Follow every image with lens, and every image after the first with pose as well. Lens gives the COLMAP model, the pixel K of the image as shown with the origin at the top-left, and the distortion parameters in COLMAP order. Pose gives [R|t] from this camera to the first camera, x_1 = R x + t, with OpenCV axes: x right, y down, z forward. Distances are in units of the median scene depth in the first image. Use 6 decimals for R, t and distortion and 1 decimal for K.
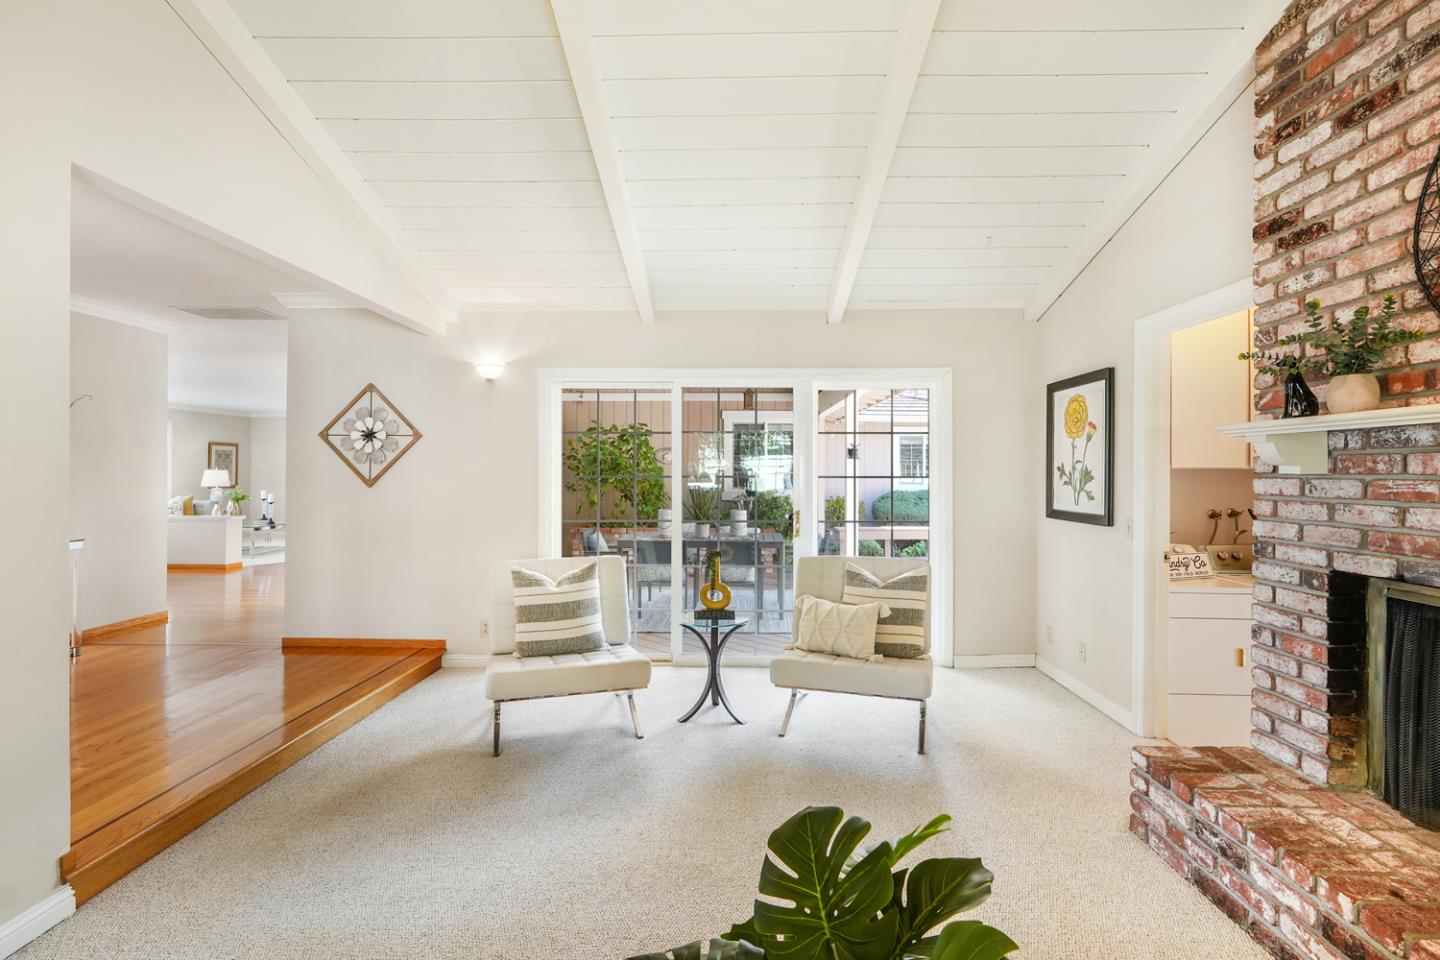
lens RADIAL K [[652.9, 0, 723.8], [0, 652.9, 472.9], [0, 0, 1]] dist [-0.012565, 0.000803]
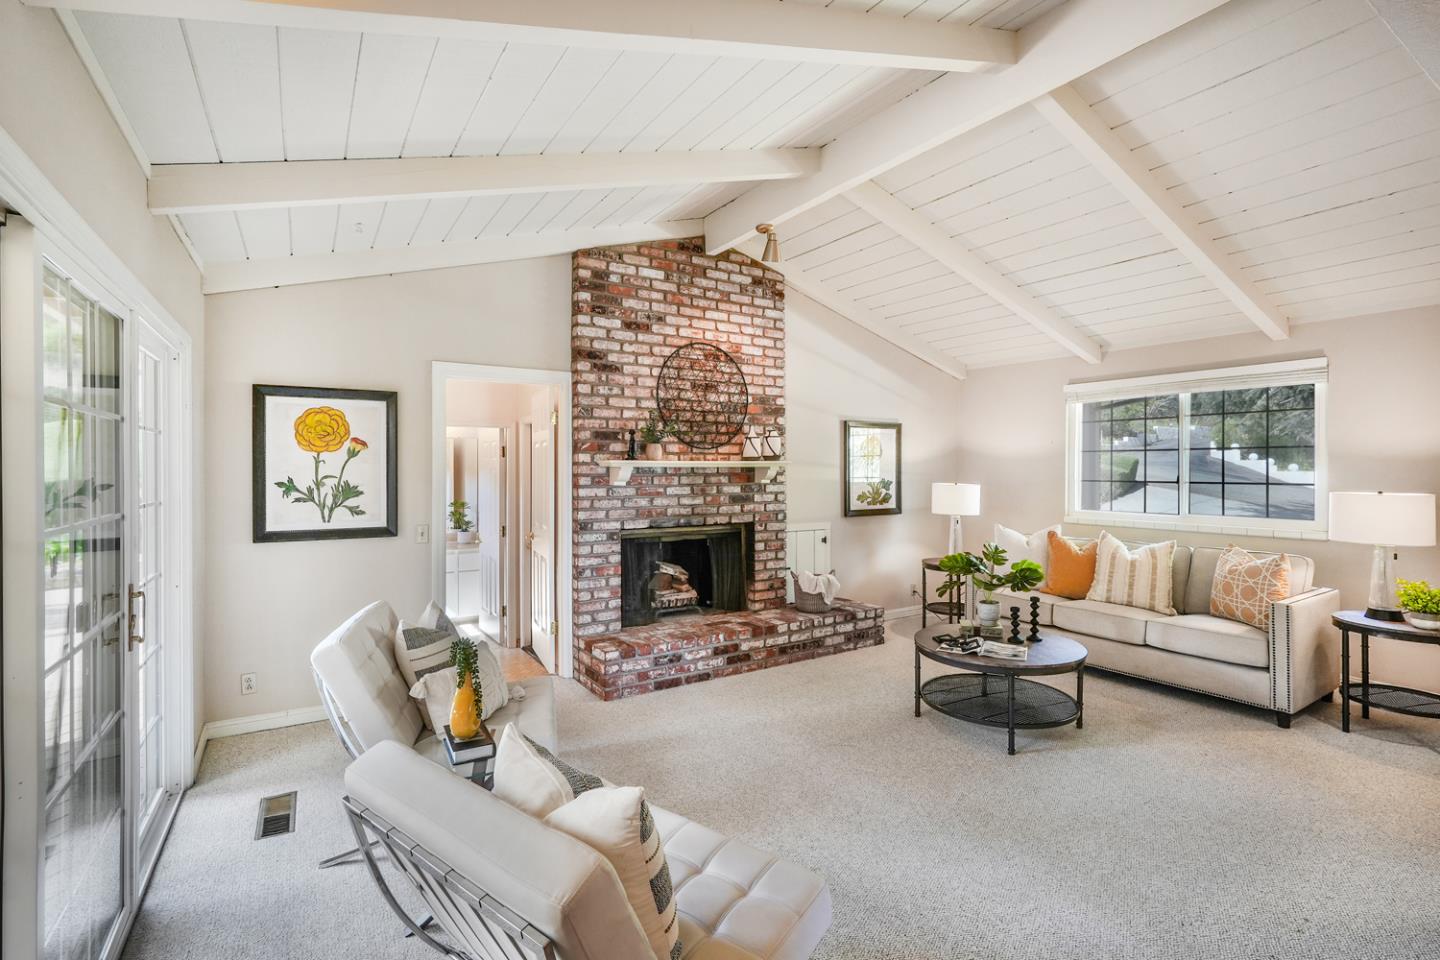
lens RADIAL K [[652.9, 0, 723.8], [0, 652.9, 472.9], [0, 0, 1]] dist [-0.012565, 0.000803]
pose [[-0.555161, -0.006255, 0.831720, -1.033055], [-0.000070, 0.999972, 0.007473, -0.054006], [-0.831743, 0.004090, -0.555146, 1.871239]]
